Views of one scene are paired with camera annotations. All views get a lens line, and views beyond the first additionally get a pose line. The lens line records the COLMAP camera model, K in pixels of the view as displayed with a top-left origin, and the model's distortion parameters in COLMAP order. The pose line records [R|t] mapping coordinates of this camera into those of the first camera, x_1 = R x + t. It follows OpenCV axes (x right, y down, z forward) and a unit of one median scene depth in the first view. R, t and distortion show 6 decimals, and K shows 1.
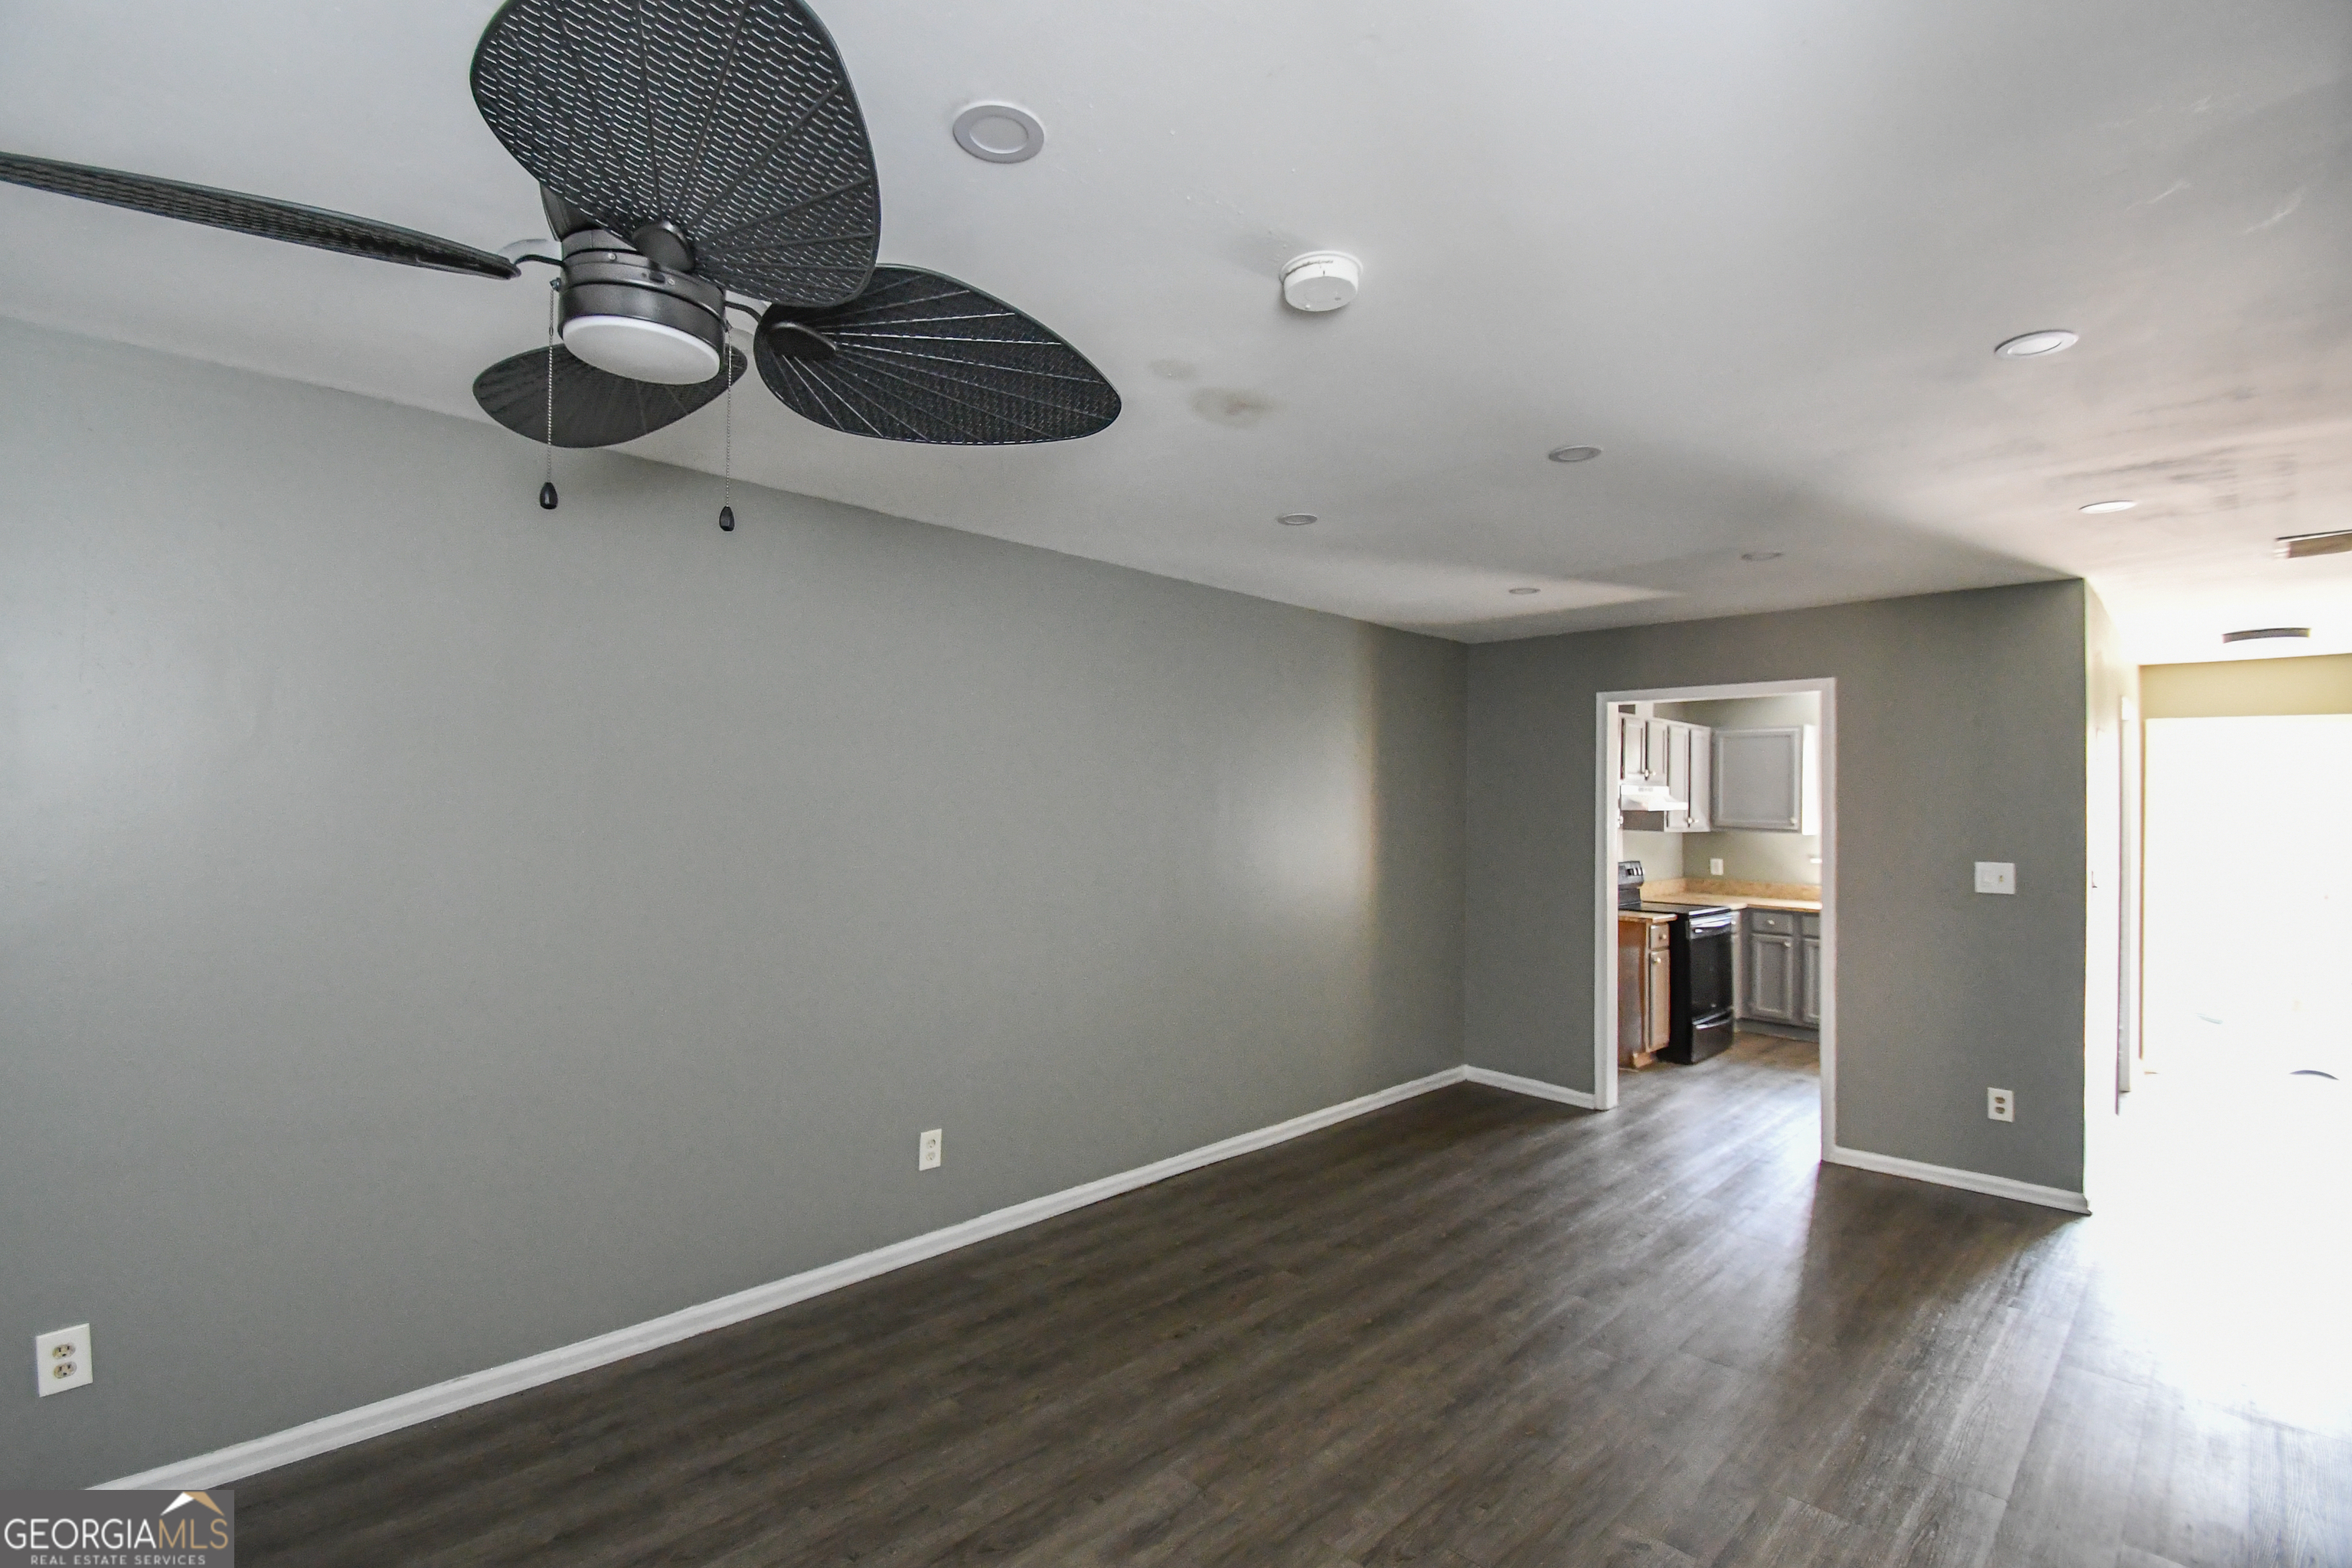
lens RADIAL K [[1061.9, 0, 1158.4], [0, 1061.9, 779.7], [0, 0, 1]] dist [0.015434, -0.014590]
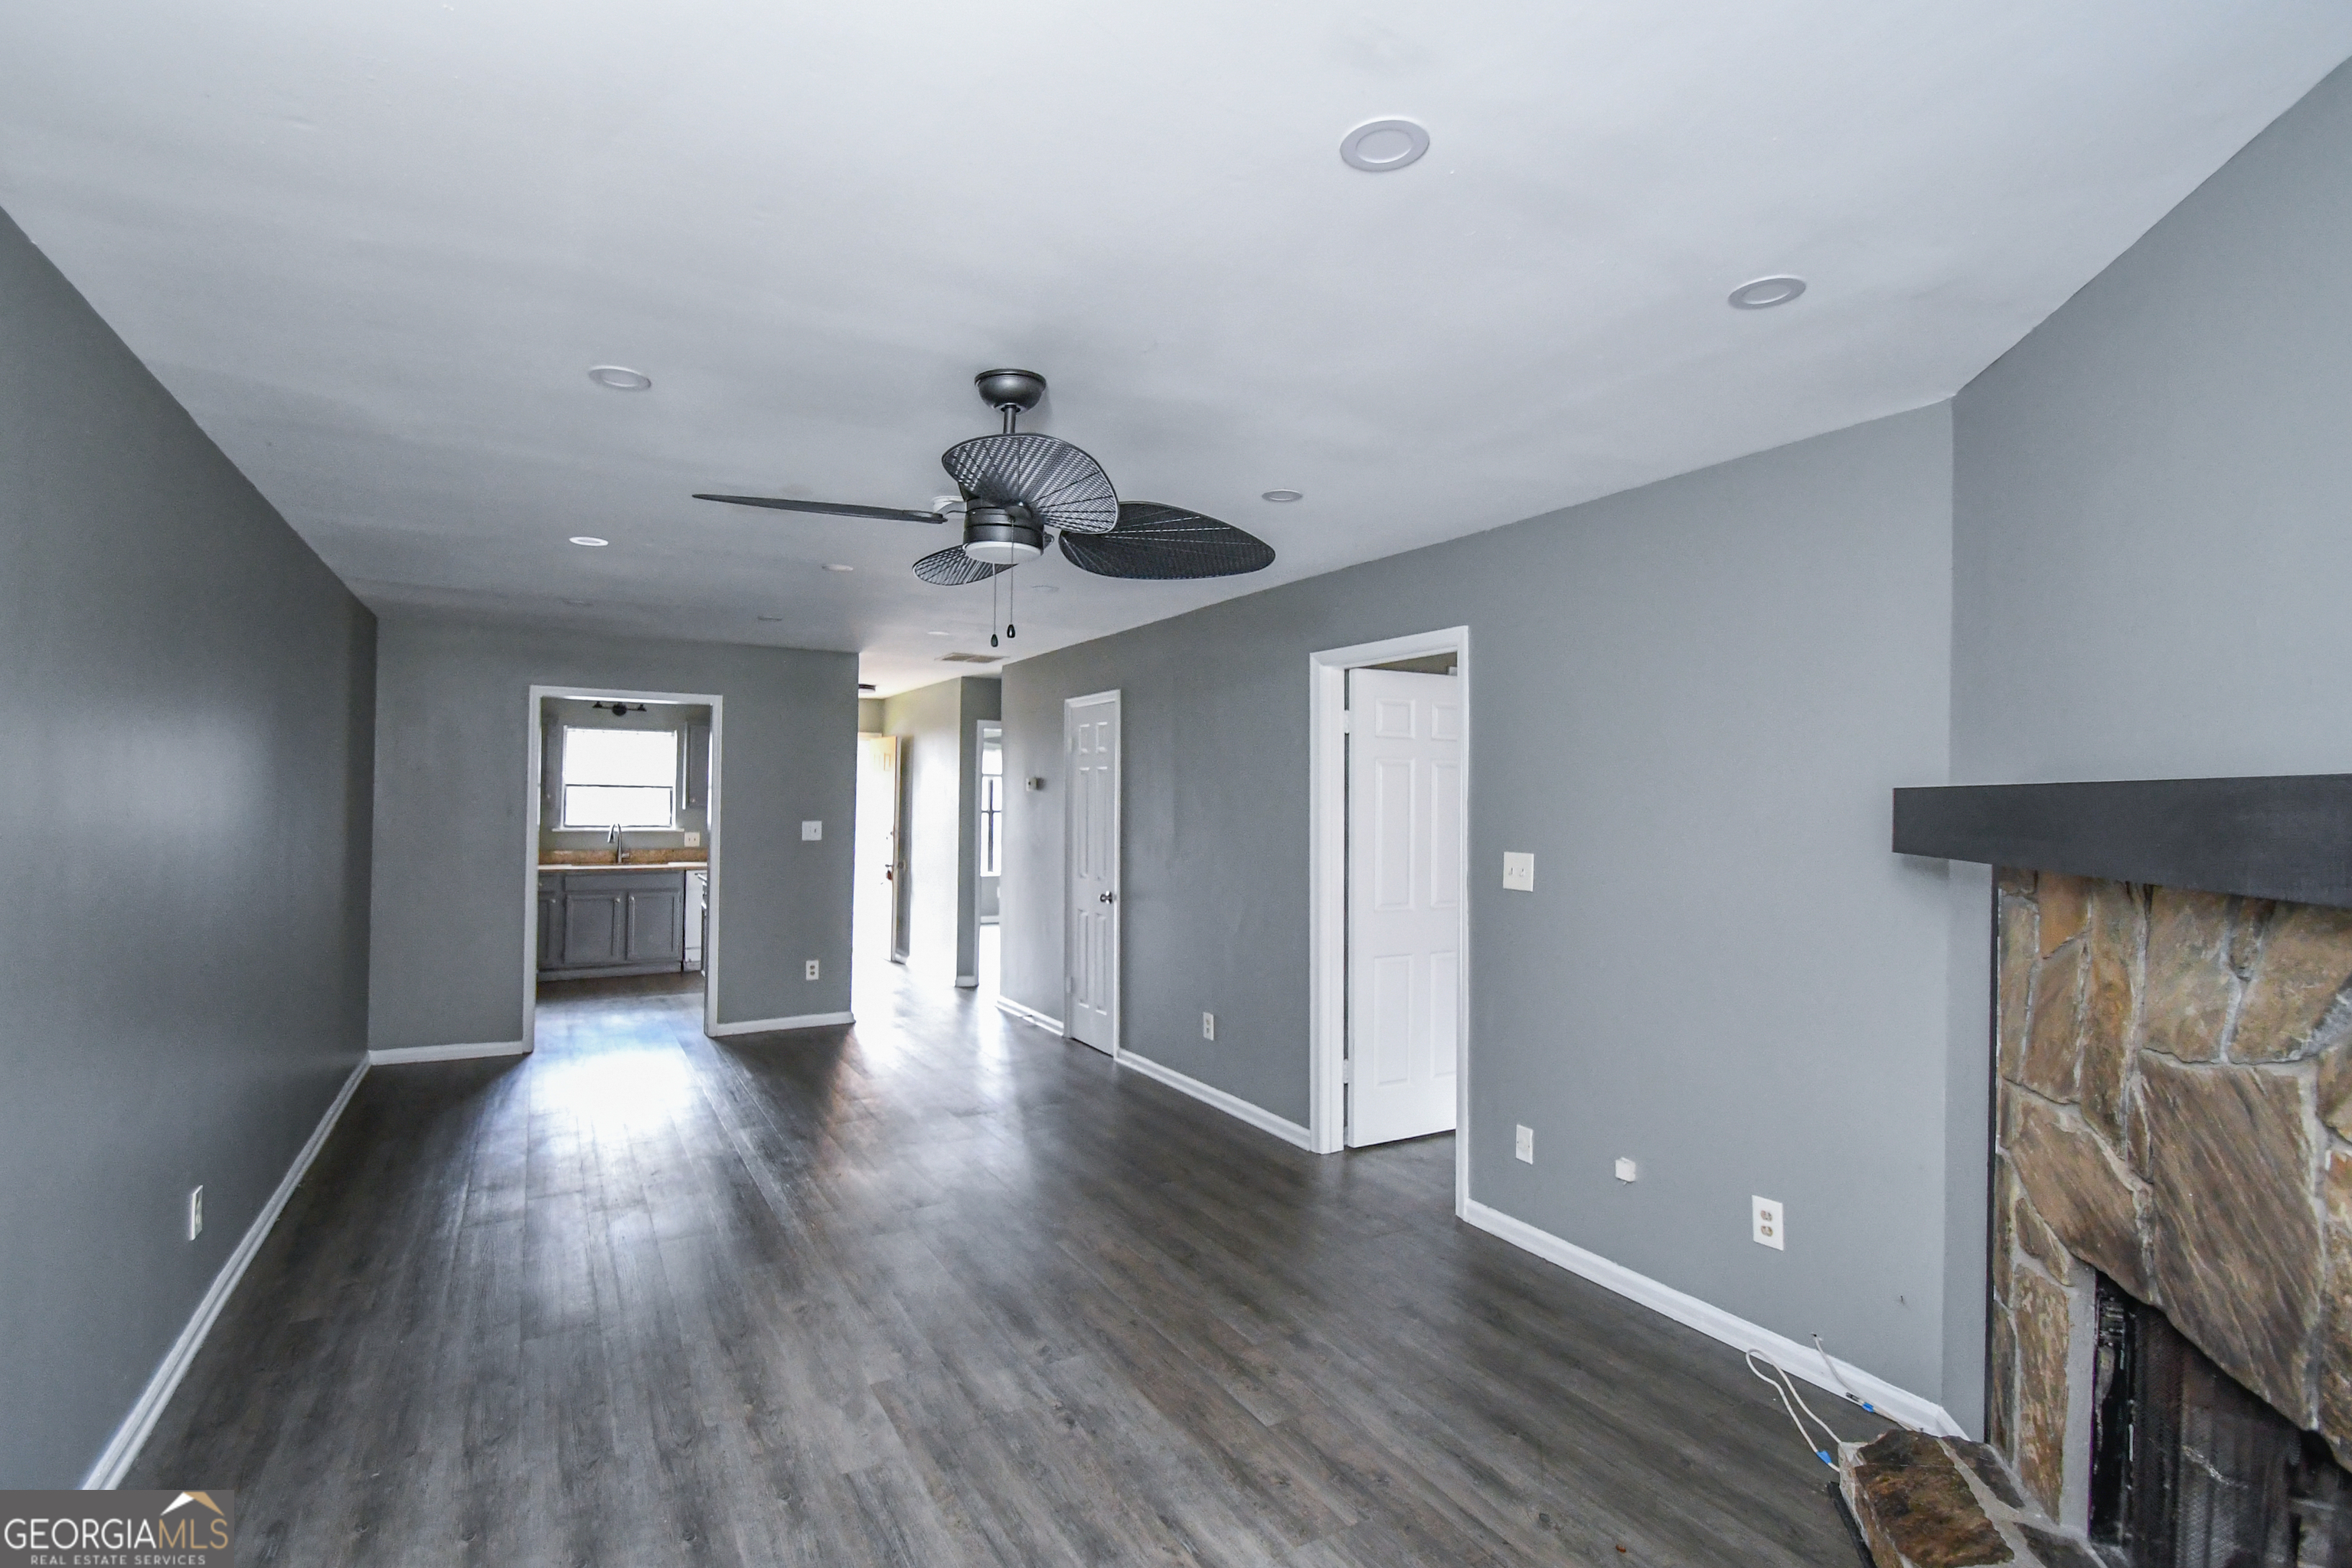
lens RADIAL K [[1099.3, 0, 1152.3], [0, 1099.3, 775.1], [0, 0, 1]] dist [0.002765, -0.010103]
pose [[0.265468, 0.007474, 0.964091, -0.778321], [-0.027837, 0.999612, -0.000085, -0.006413], [-0.963718, -0.026815, 0.265573, 0.074901]]
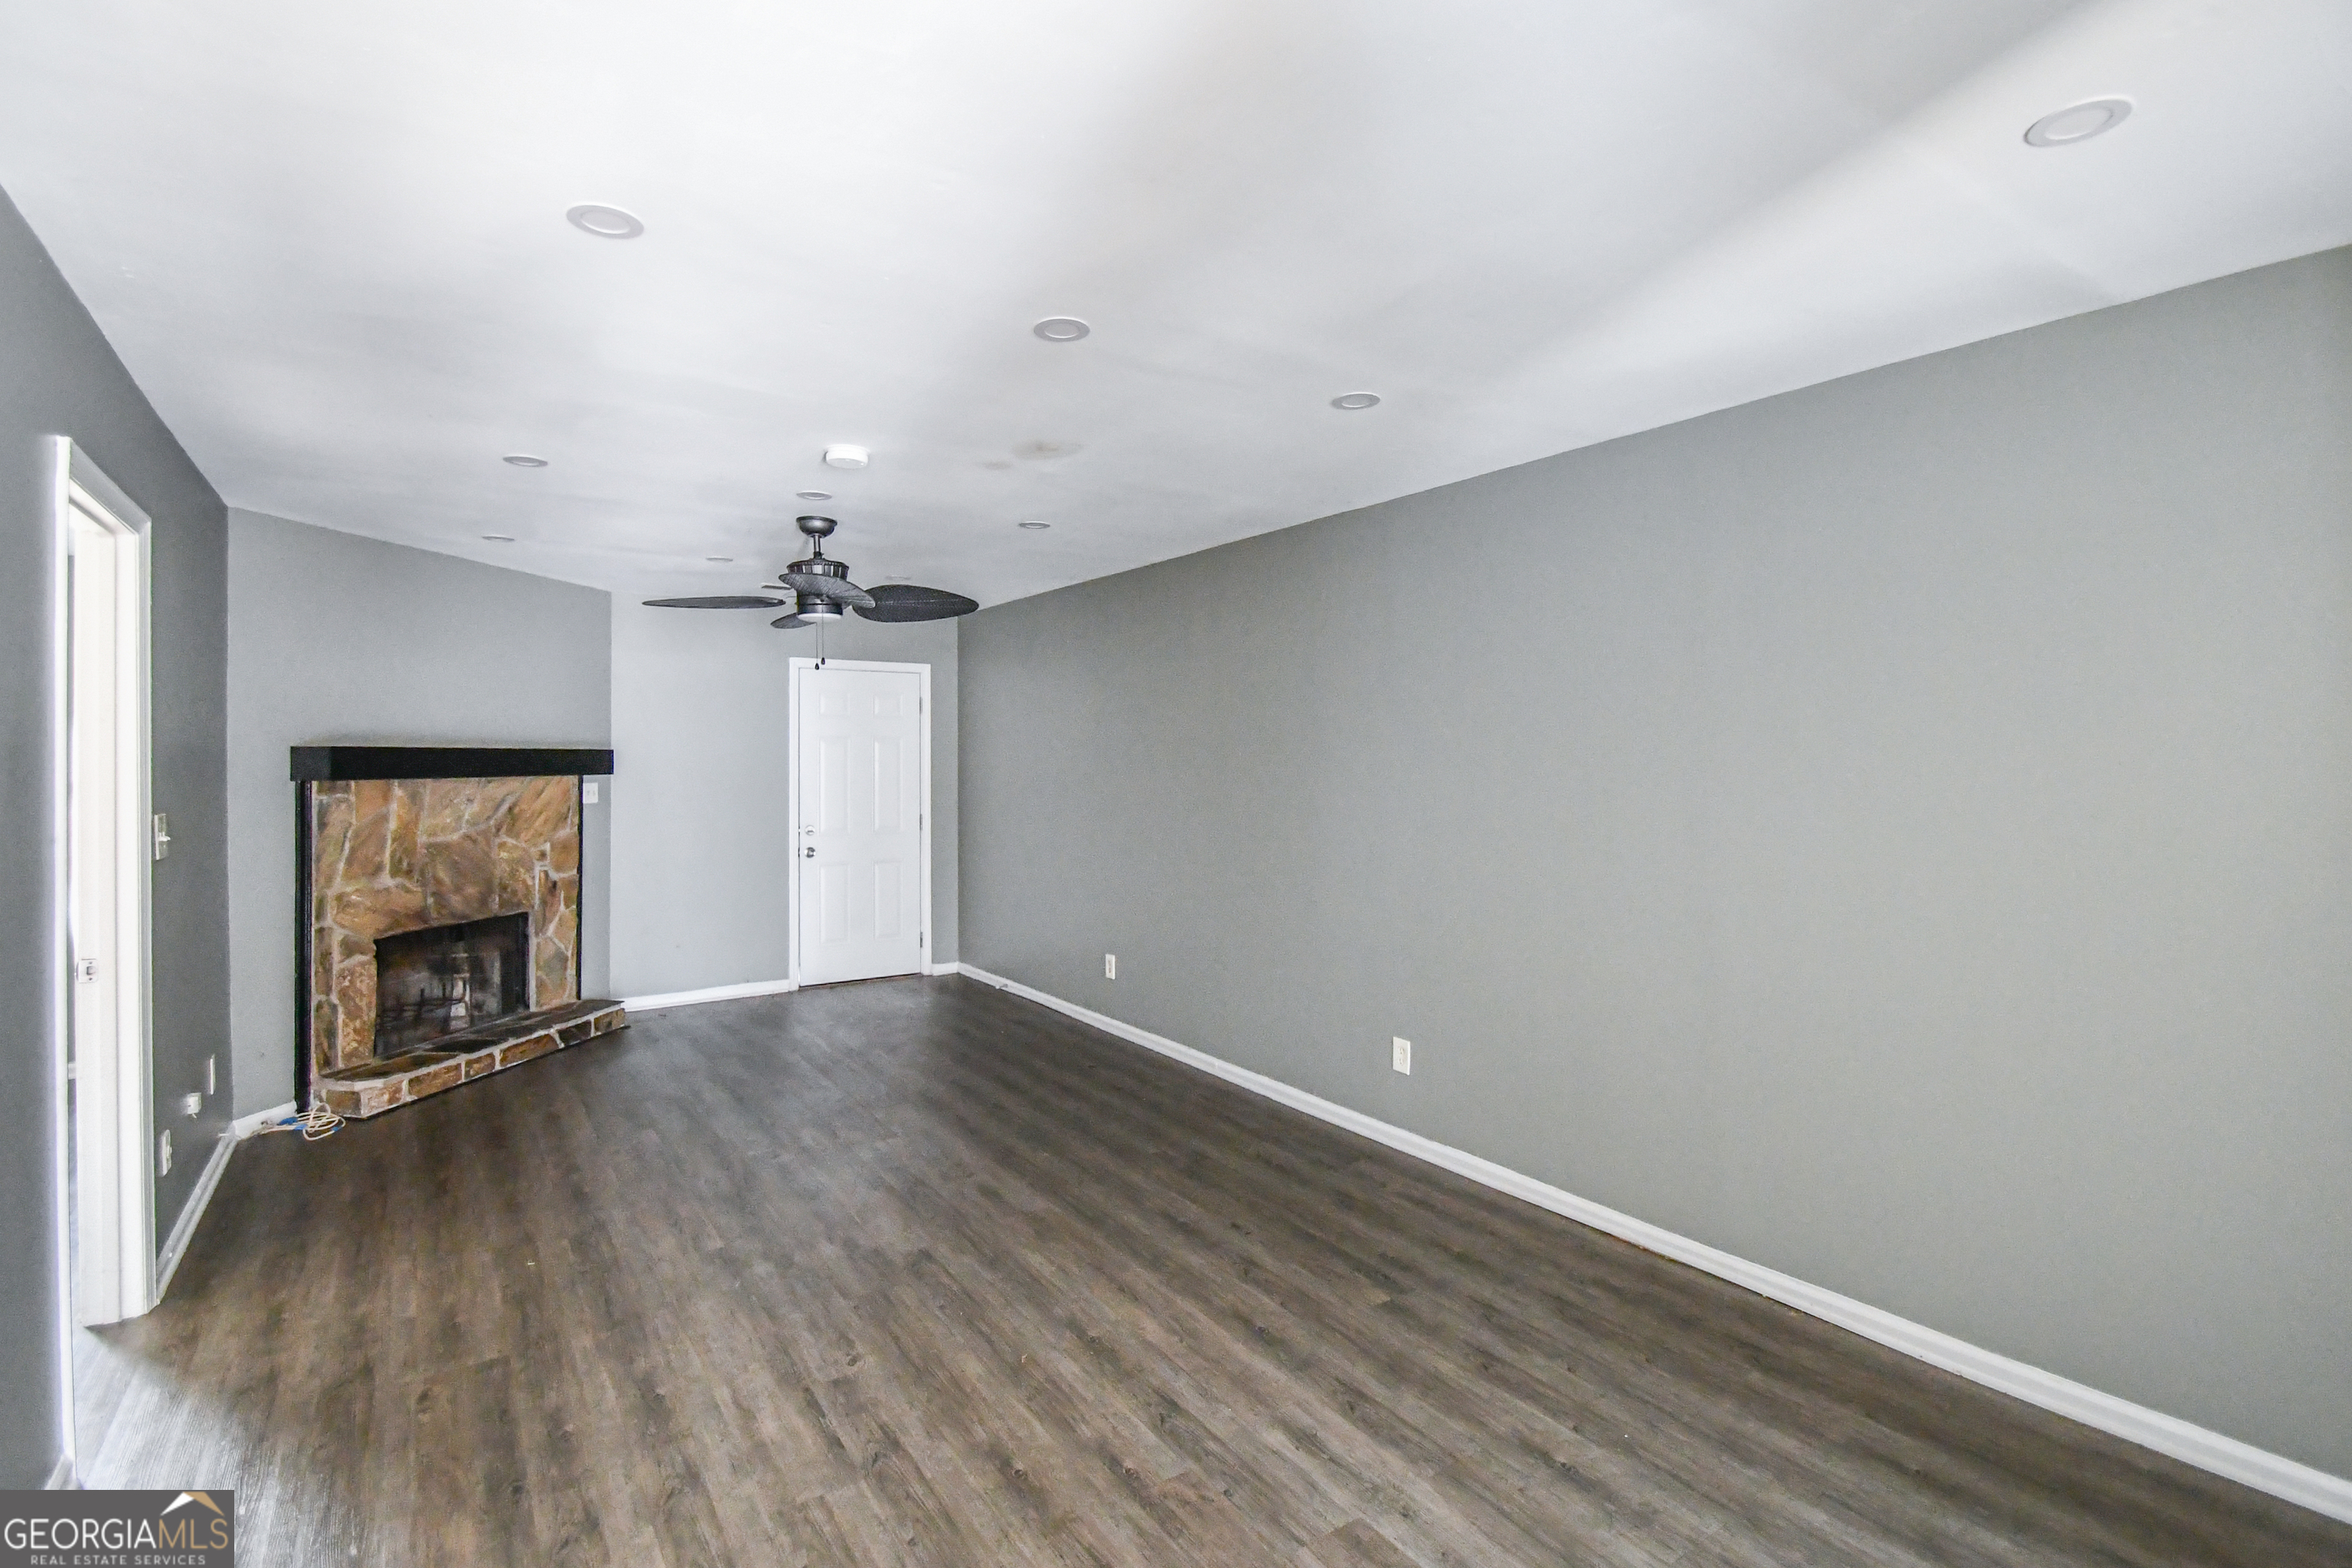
lens RADIAL K [[1081.2, 0, 1130.6], [0, 1081.2, 760.9], [0, 0, 1]] dist [-0.003866, -0.000372]
pose [[-0.197035, -0.011136, -0.980333, 0.906647], [0.023329, 0.999599, -0.016043, 0.044067], [0.980119, -0.026031, -0.196696, 0.892728]]
